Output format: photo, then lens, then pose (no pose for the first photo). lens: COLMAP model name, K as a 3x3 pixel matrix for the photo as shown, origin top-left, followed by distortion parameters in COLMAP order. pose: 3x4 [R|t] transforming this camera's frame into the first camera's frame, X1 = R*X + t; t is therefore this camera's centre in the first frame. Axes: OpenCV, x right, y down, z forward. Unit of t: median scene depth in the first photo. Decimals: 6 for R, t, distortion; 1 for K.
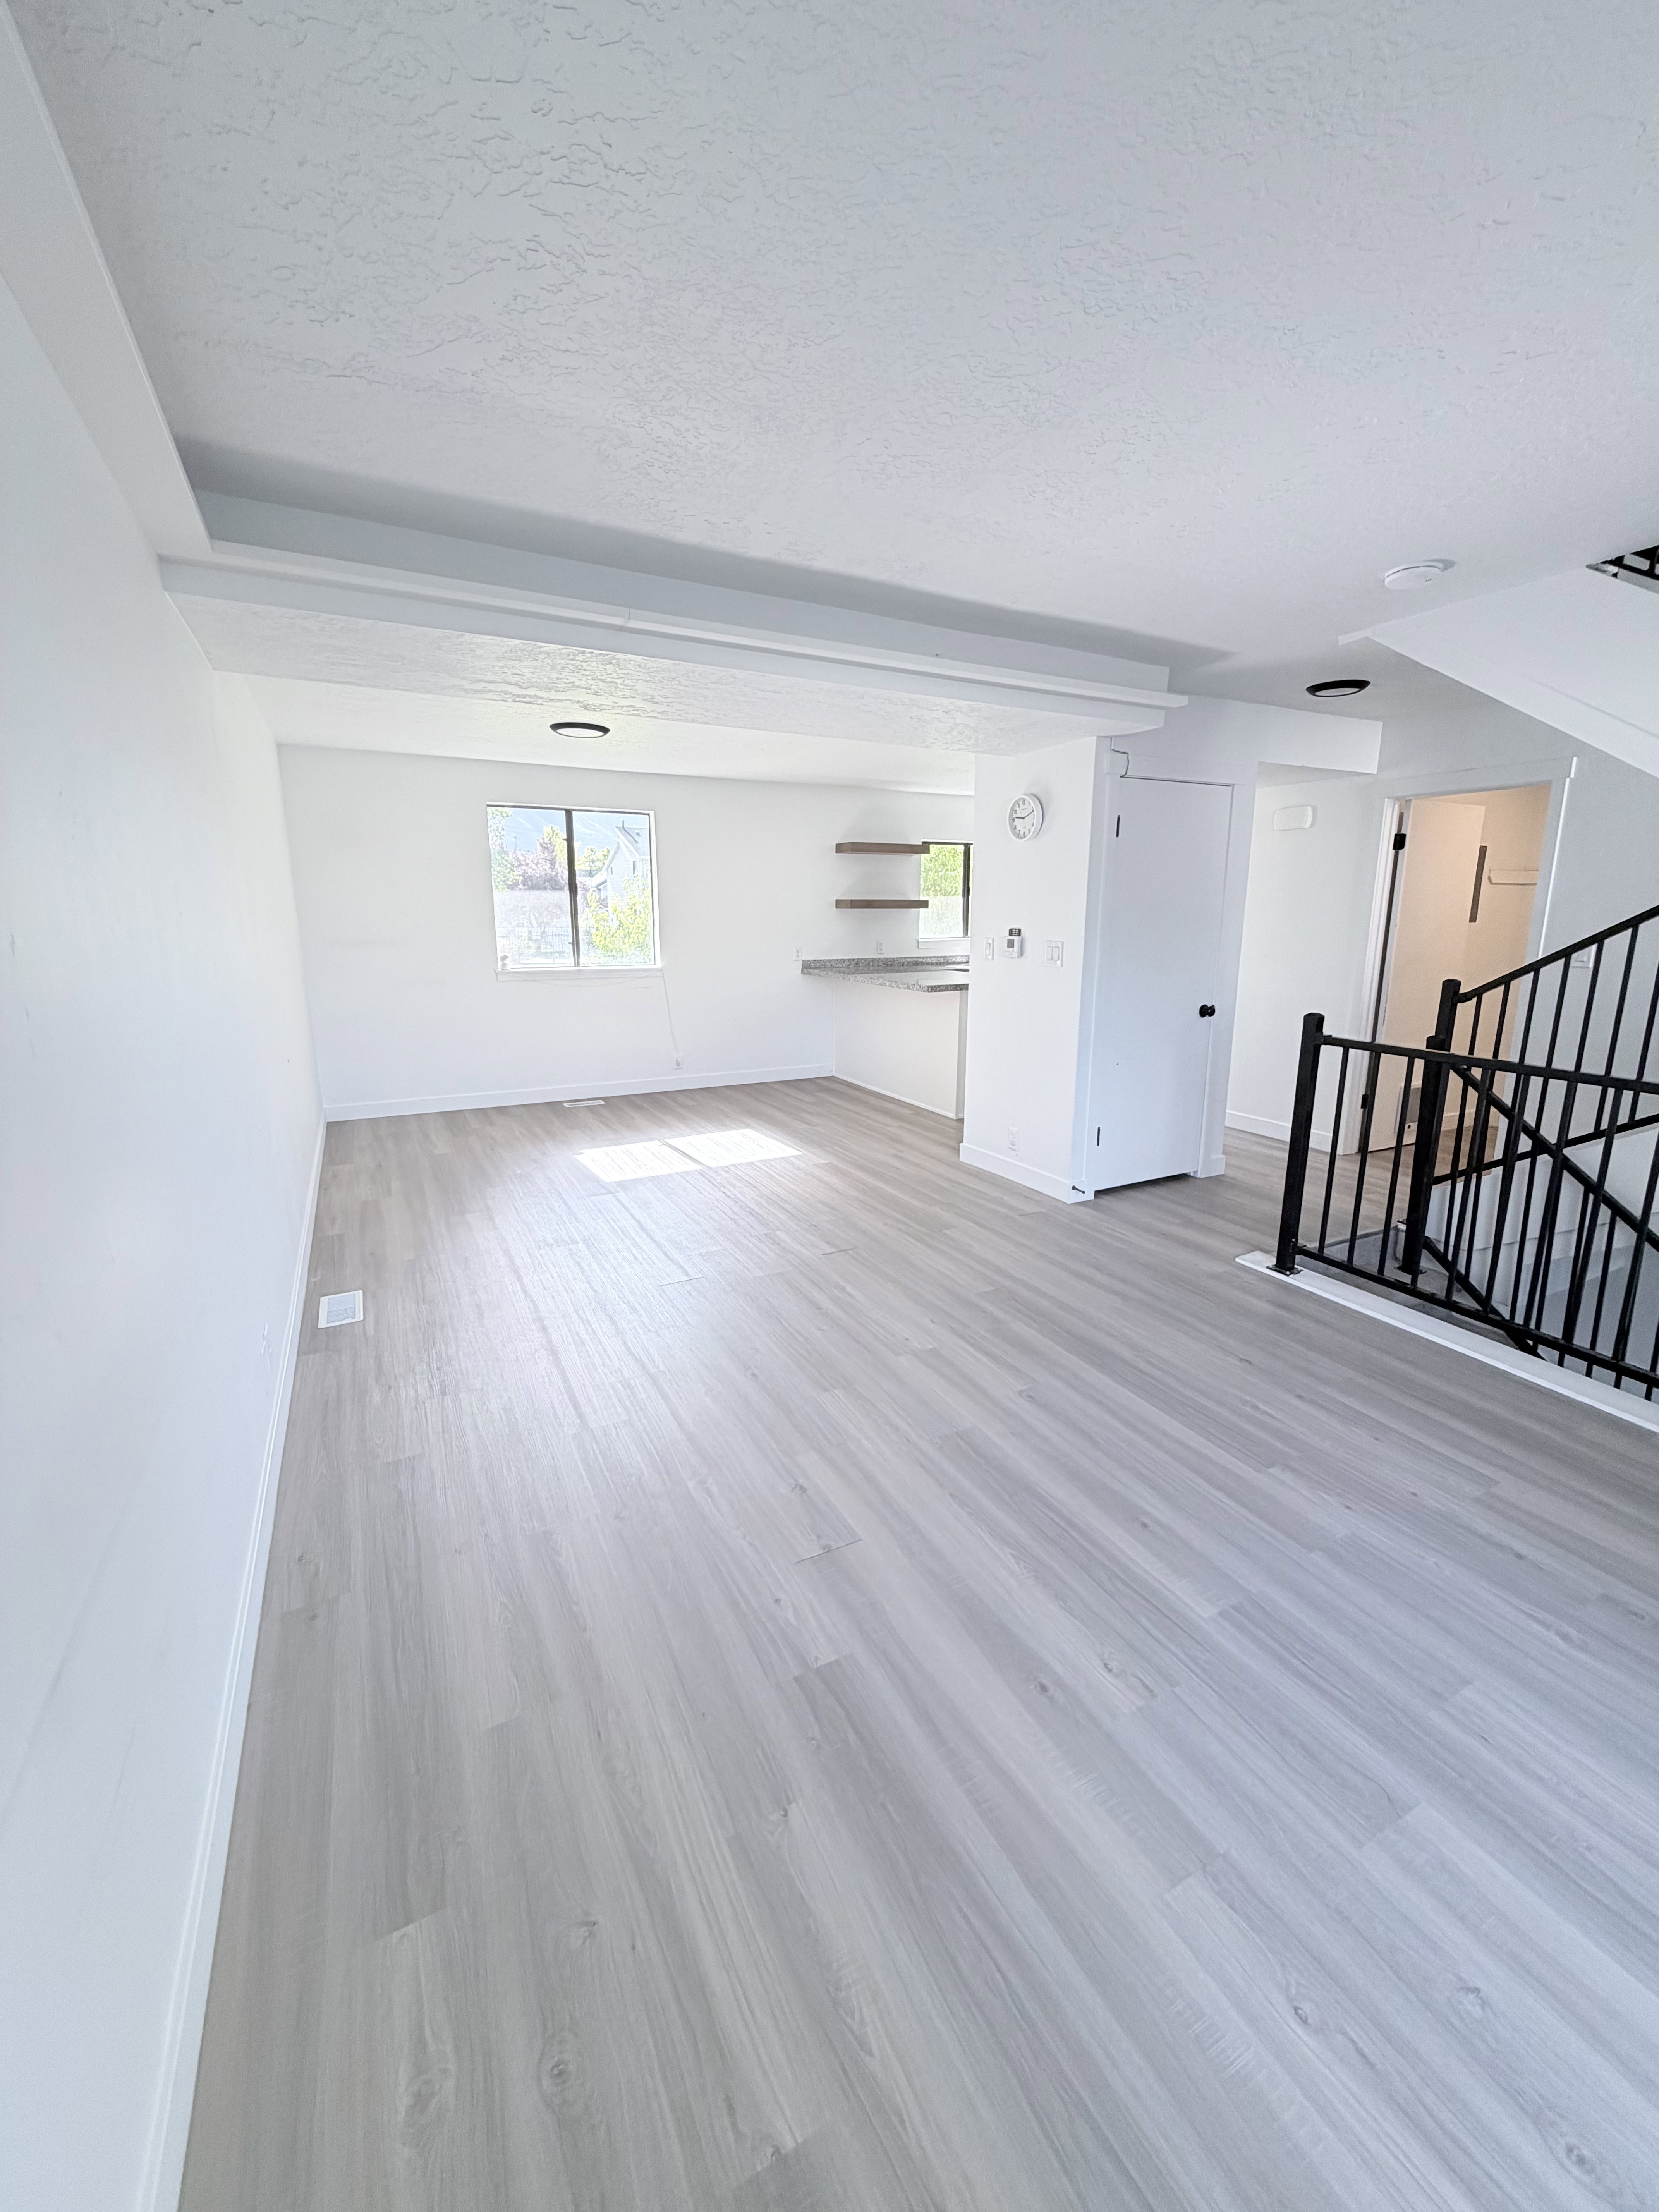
lens RADIAL K [[879.8, 0, 831.1], [0, 879.8, 1094.5], [0, 0, 1]] dist [0.001397, 0.000180]
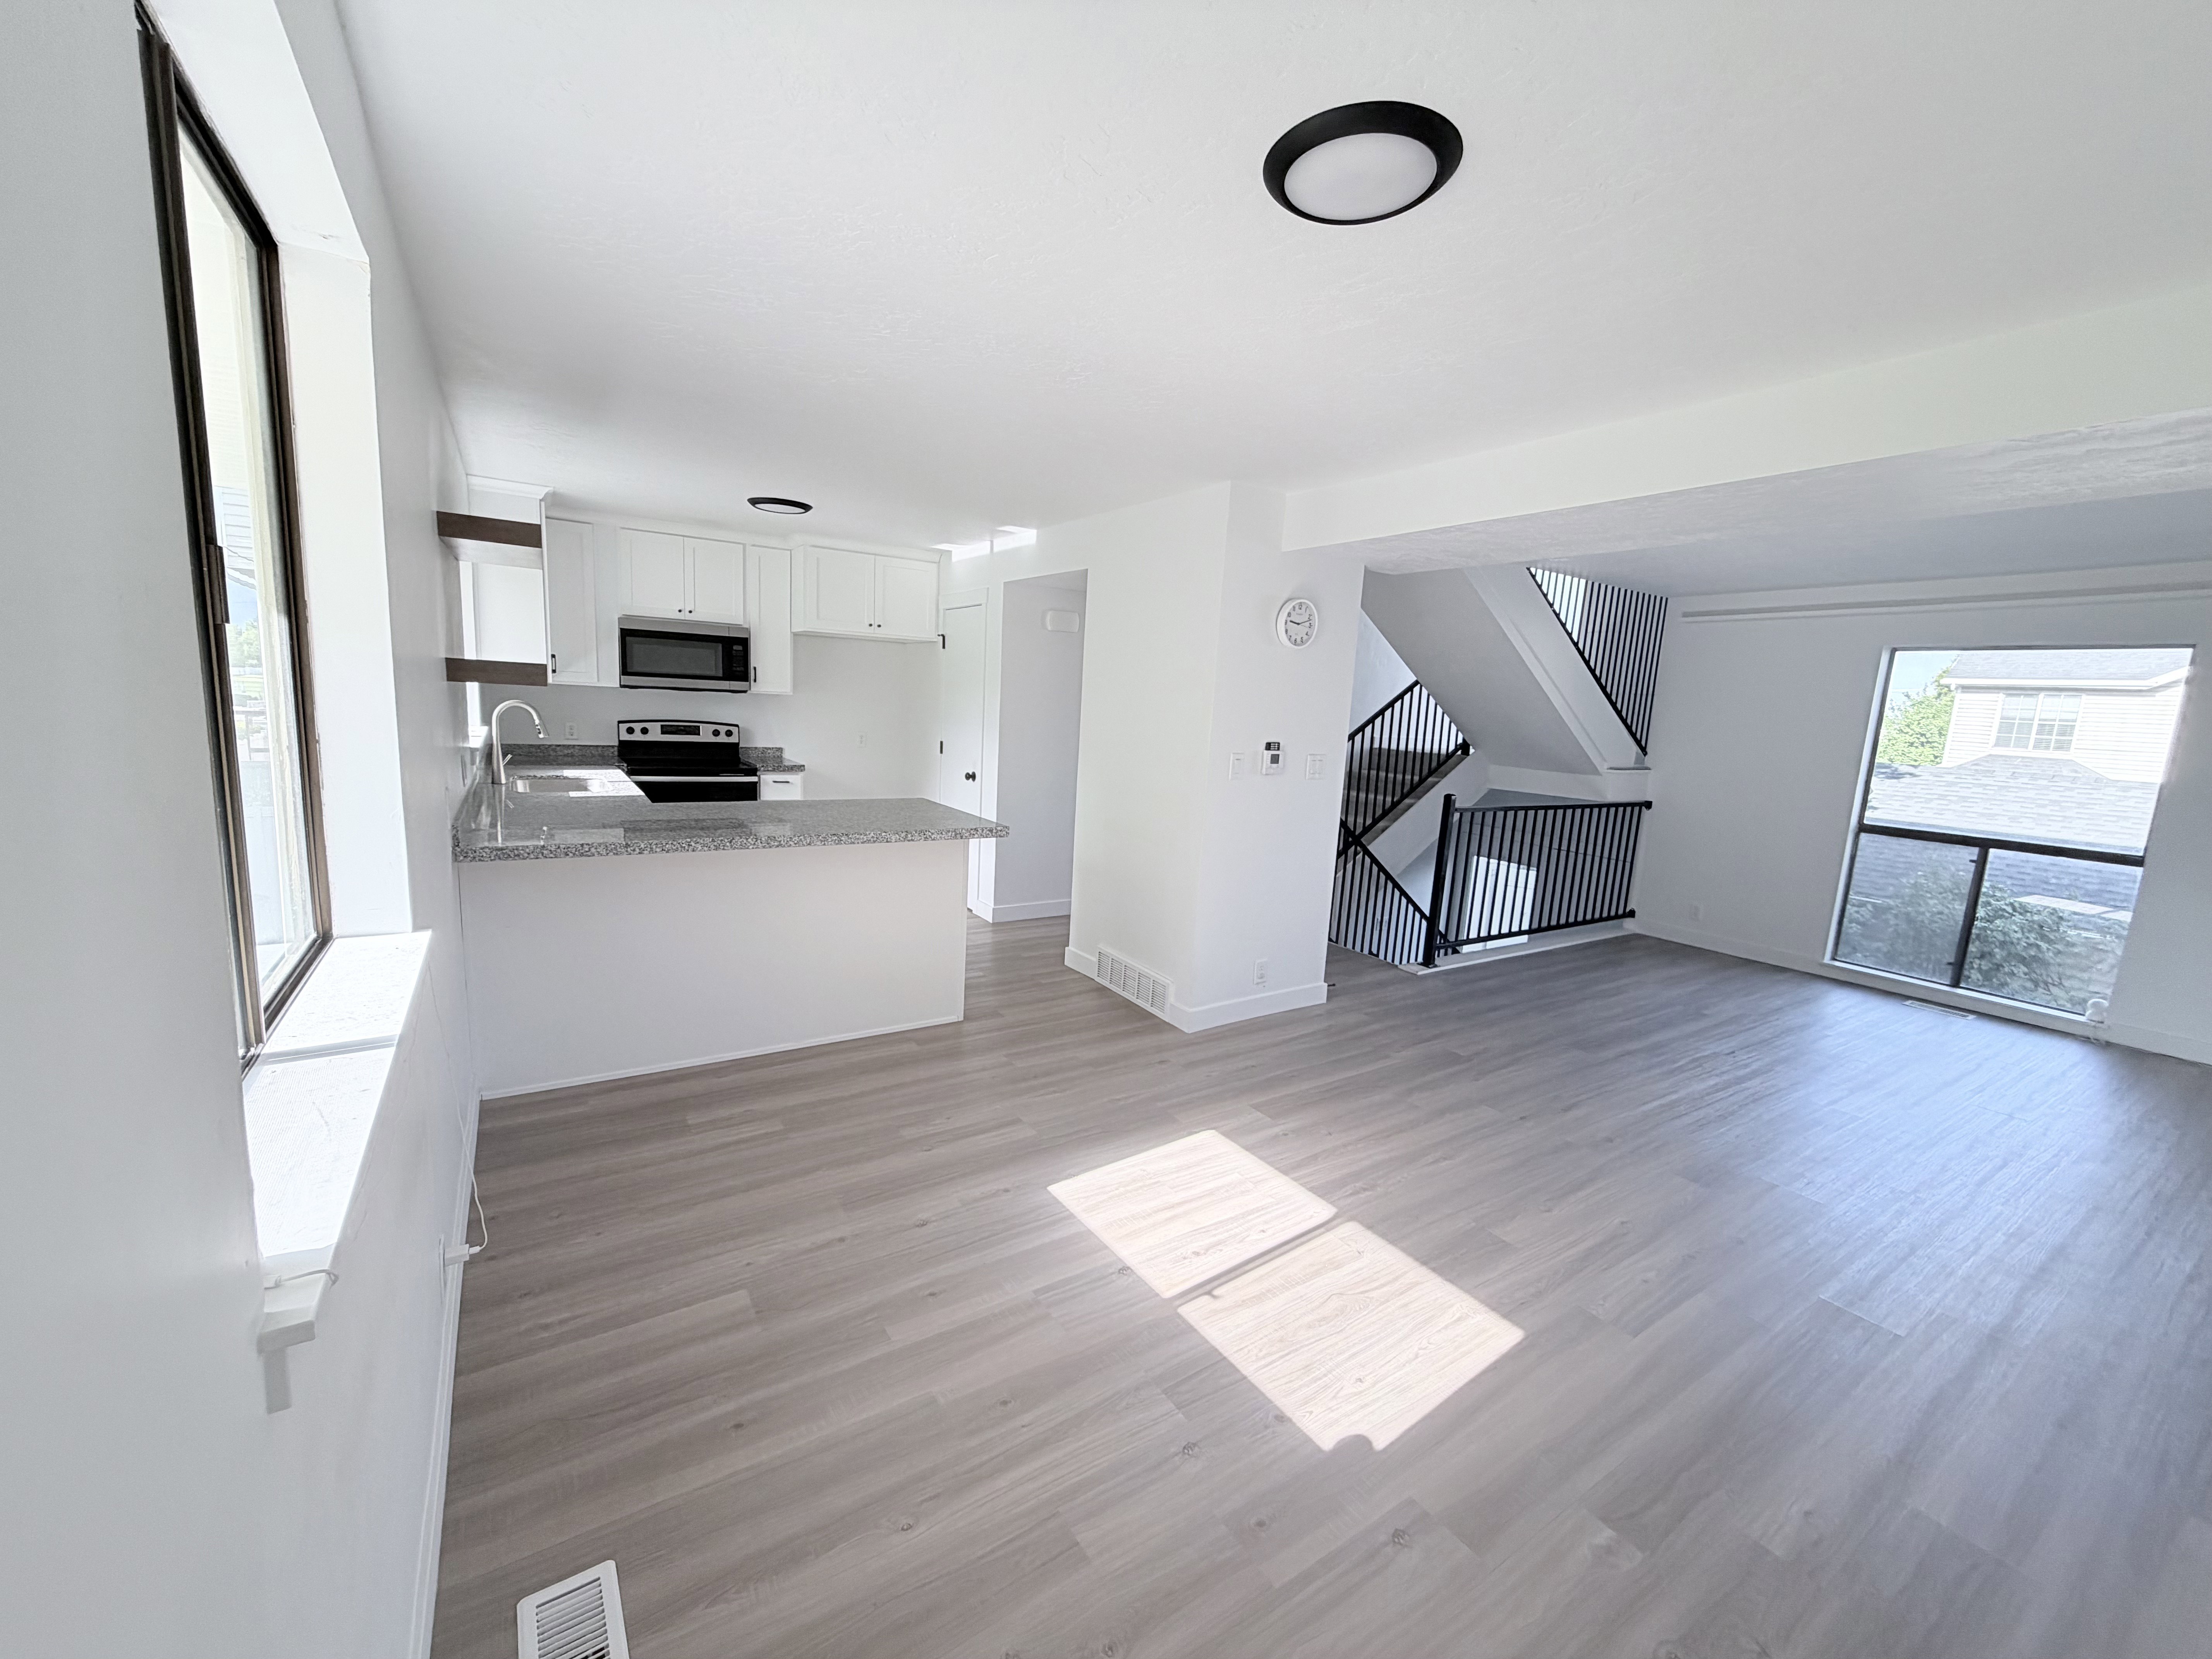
lens RADIAL K [[879.8, 0, 1099.6], [0, 879.8, 826.4], [0, 0, 1]] dist [0.001397, 0.000180]
pose [[-0.086811, -0.147947, 0.985178, -0.911788], [0.157457, 0.974443, 0.160210, -0.374378], [-0.983703, 0.169031, -0.061297, 1.684077]]
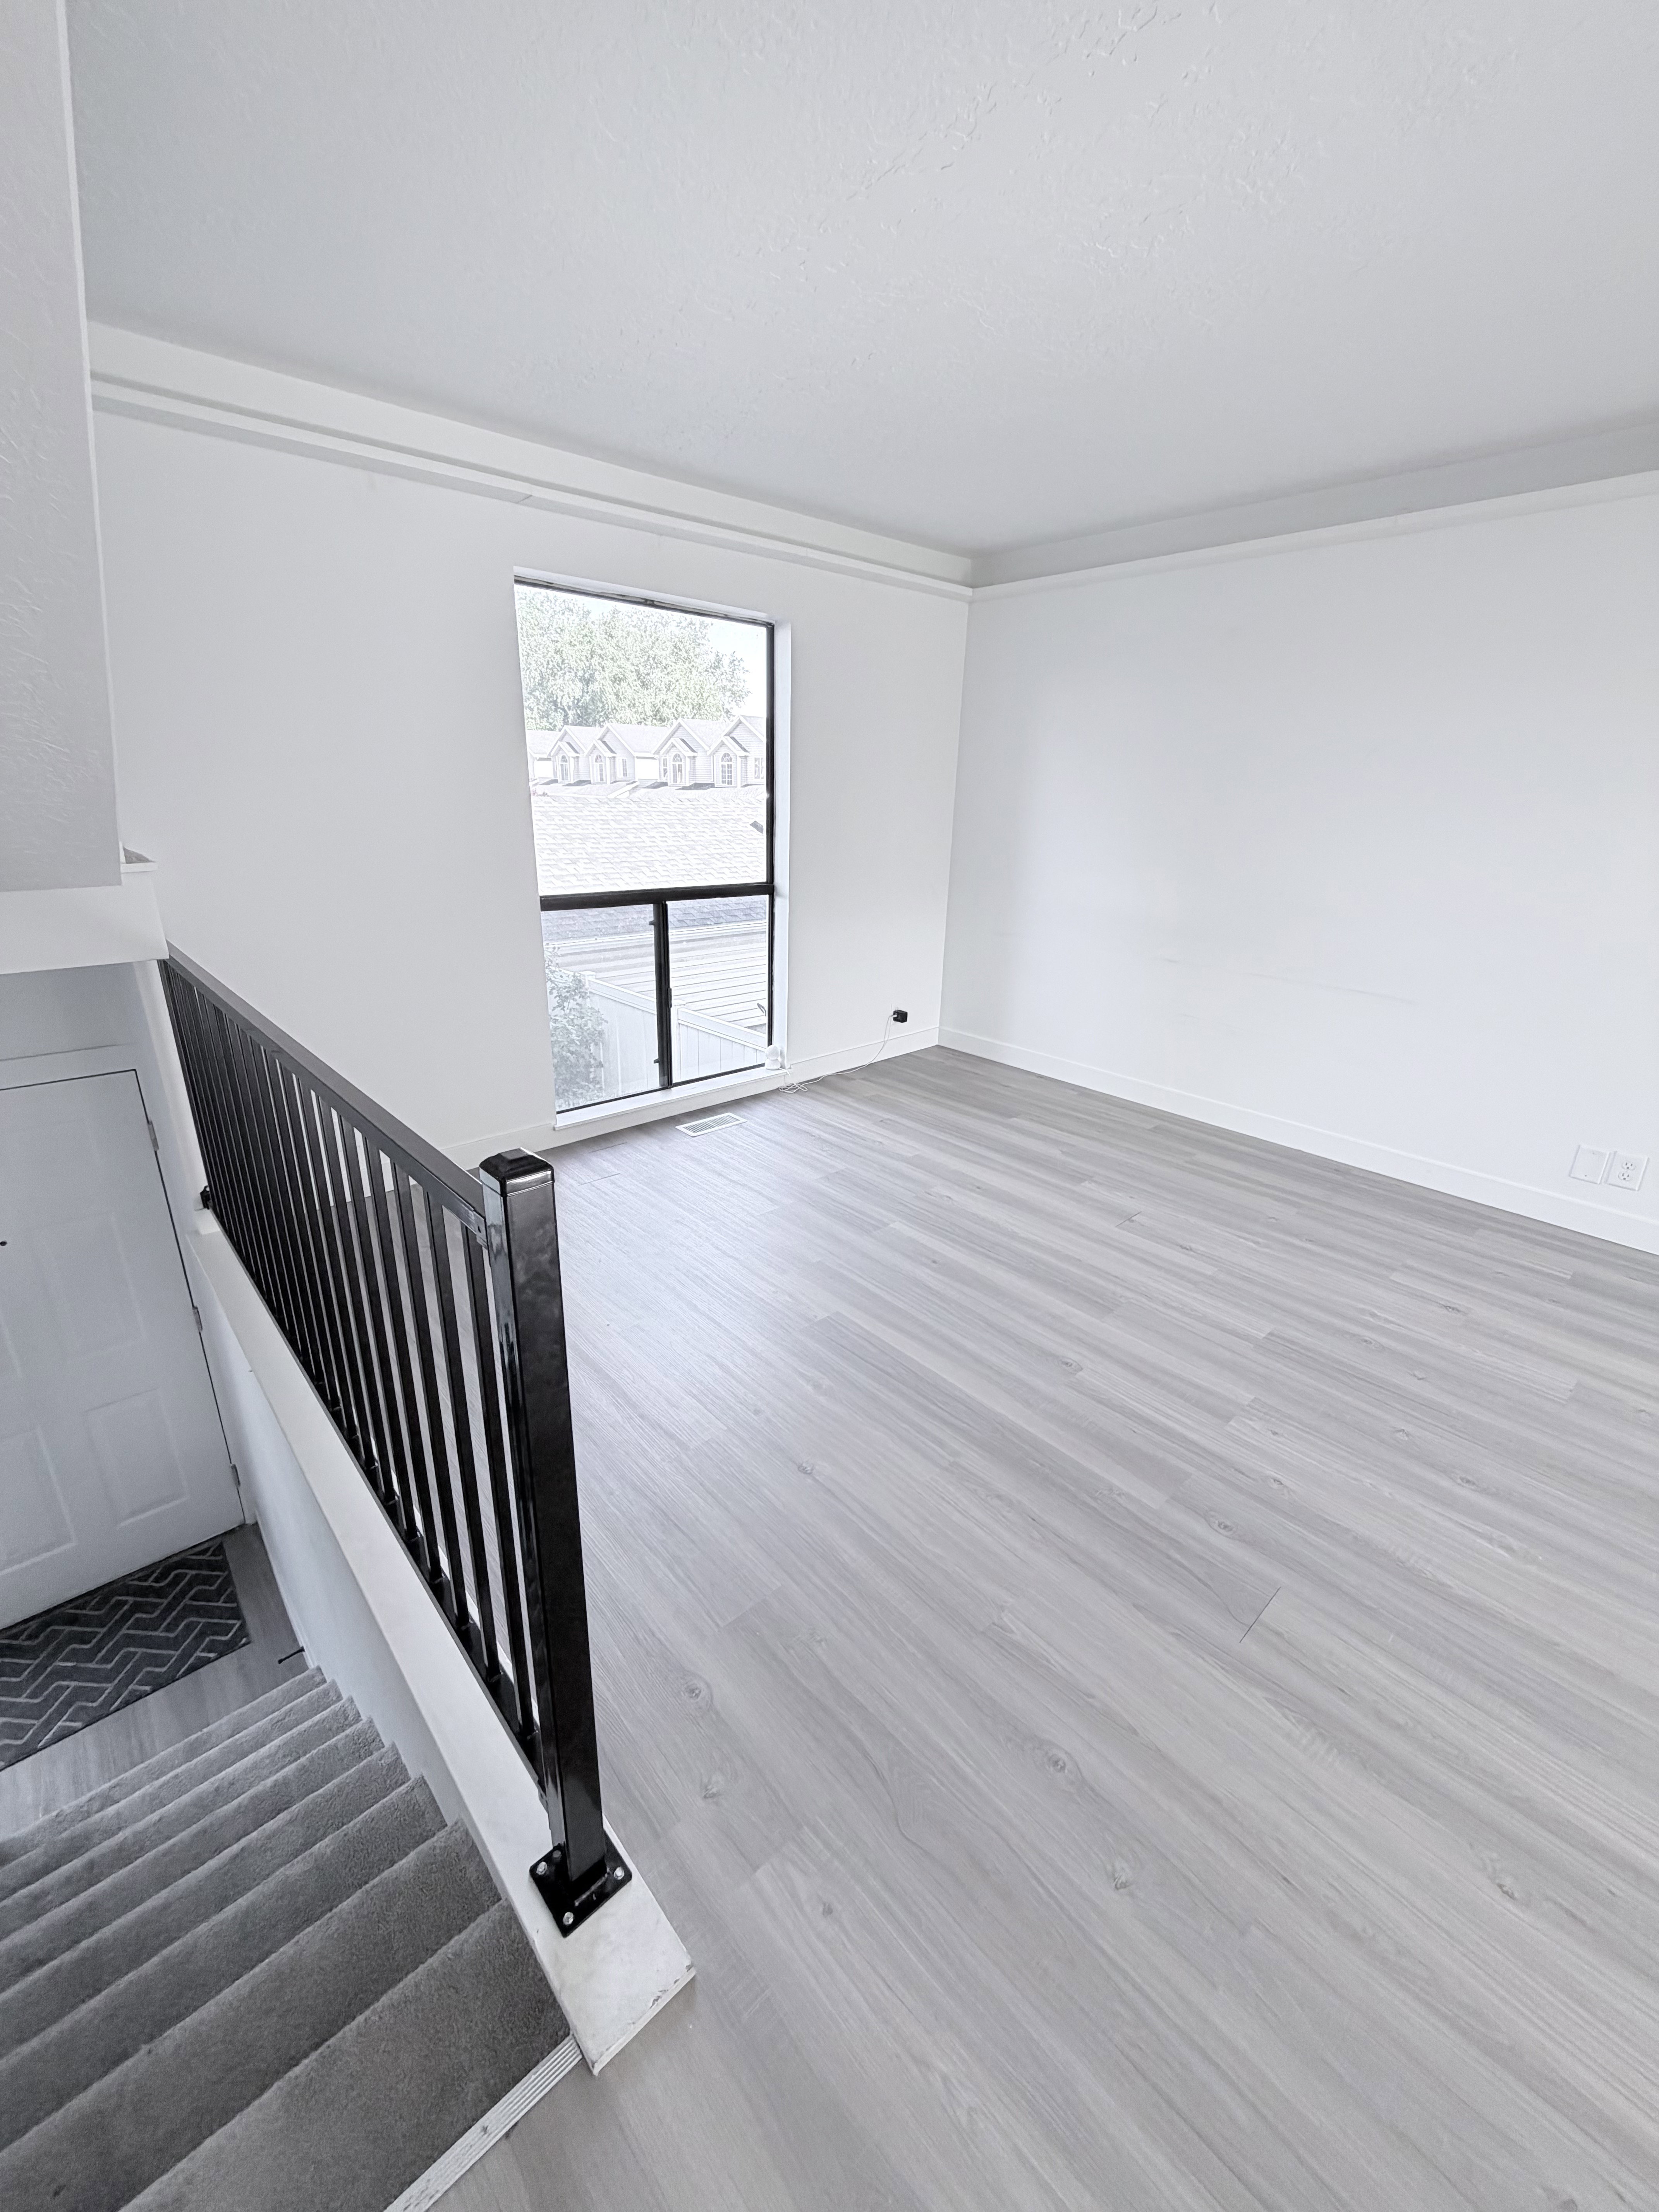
lens RADIAL K [[879.8, 0, 831.1], [0, 879.8, 1094.5], [0, 0, 1]] dist [0.001397, 0.000180]
pose [[-0.966337, 0.064066, -0.249177, 0.515506], [-0.077073, 0.851937, 0.517941, -0.246667], [0.245466, 0.519710, -0.818320, 1.203413]]
